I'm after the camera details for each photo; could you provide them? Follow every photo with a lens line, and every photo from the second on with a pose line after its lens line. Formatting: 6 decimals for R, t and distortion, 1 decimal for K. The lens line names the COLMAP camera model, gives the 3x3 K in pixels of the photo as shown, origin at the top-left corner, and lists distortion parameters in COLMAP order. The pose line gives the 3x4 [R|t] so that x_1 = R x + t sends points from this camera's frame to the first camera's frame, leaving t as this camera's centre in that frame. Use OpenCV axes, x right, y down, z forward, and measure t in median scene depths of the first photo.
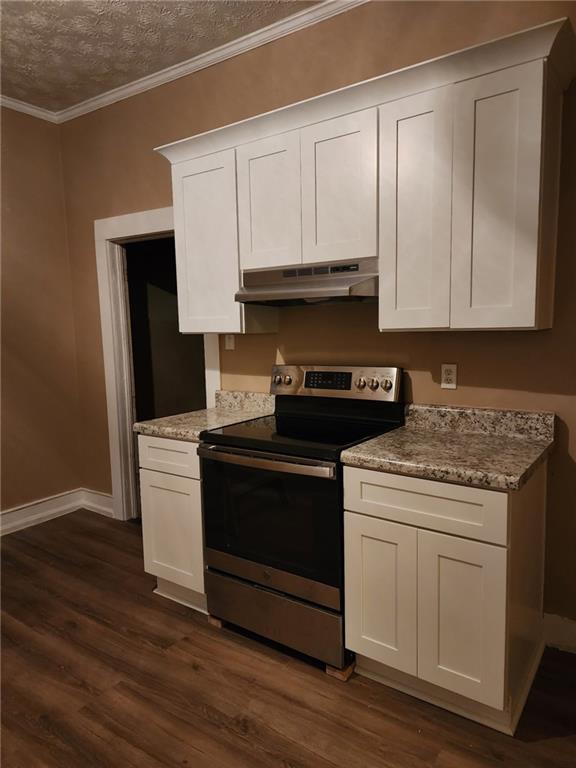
lens RADIAL K [[512.6, 0, 287.3], [0, 512.6, 394.3], [0, 0, 1]] dist [0.100855, -0.089332]
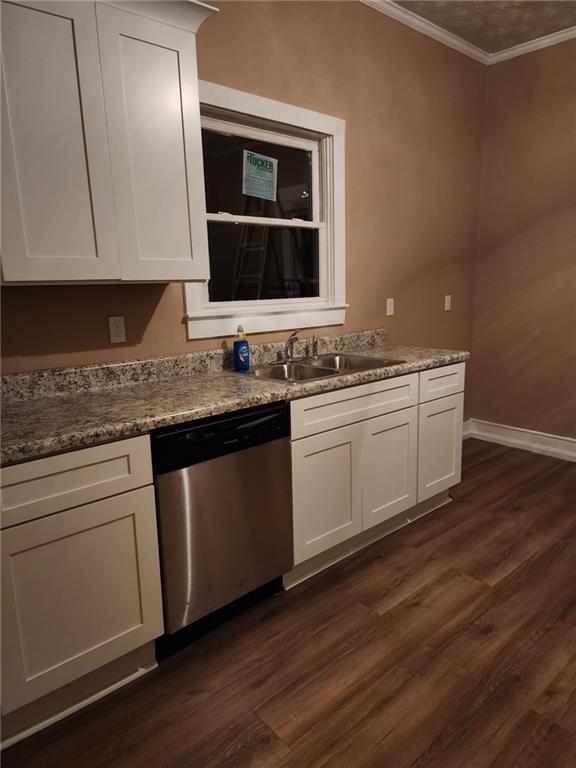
lens RADIAL K [[554.7, 0, 288.0], [0, 554.7, 384.0], [0, 0, 1]] dist [0.110633, 0.000101]
pose [[0.209242, -0.175339, 0.962016, -0.504277], [0.144727, 0.978511, 0.146867, -0.032950], [-0.967094, 0.108499, 0.230122, 0.372252]]
